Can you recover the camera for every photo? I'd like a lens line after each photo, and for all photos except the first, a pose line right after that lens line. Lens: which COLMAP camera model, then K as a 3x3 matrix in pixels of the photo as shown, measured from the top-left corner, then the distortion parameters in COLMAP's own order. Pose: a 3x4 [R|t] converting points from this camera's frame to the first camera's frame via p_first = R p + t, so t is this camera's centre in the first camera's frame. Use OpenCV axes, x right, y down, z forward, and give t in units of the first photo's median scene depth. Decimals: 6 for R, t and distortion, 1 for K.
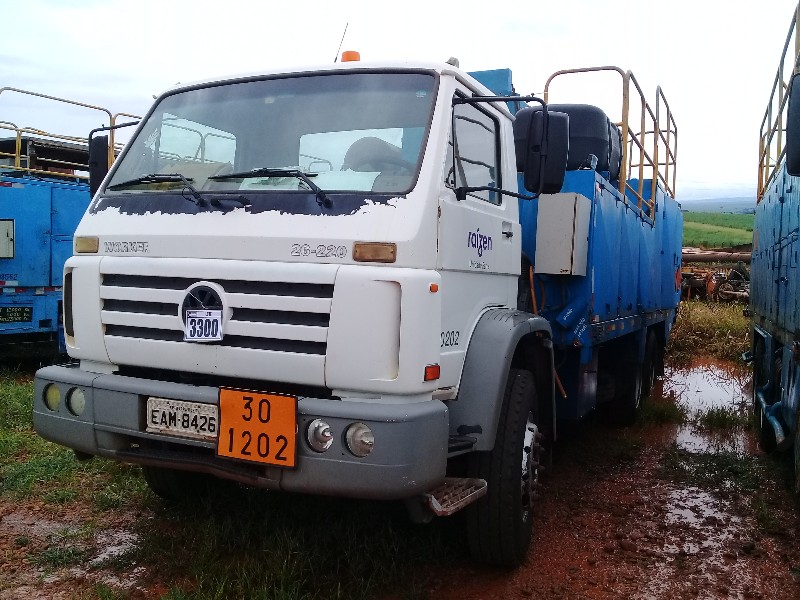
lens RADIAL K [[759.5, 0, 401.7], [0, 759.5, 304.7], [0, 0, 1]] dist [0.035132, 0.000000]
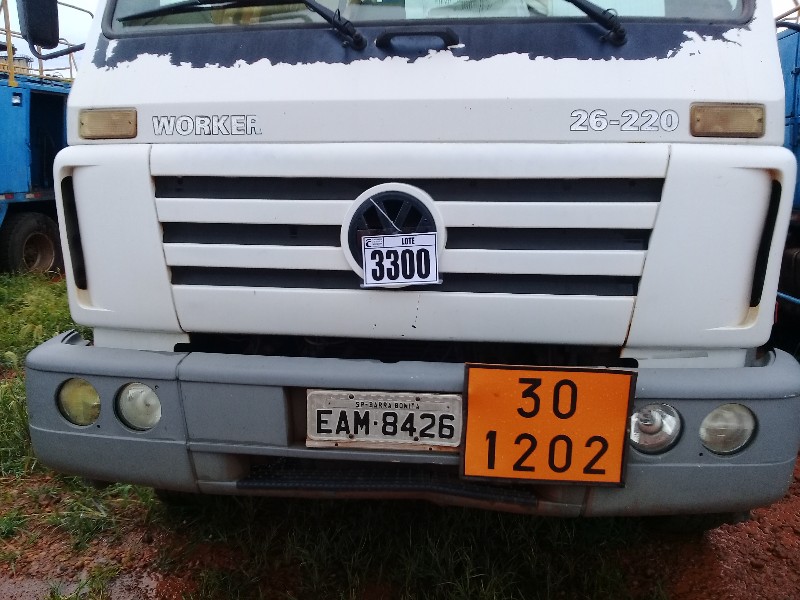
lens RADIAL K [[759.5, 0, 391.6], [0, 759.5, 310.5], [0, 0, 1]] dist [0.035132, 0.000000]
pose [[0.950633, -0.090661, 0.296780, -0.450605], [0.045547, 0.986778, 0.155549, -0.025739], [-0.306958, -0.134352, 0.942192, 0.459817]]
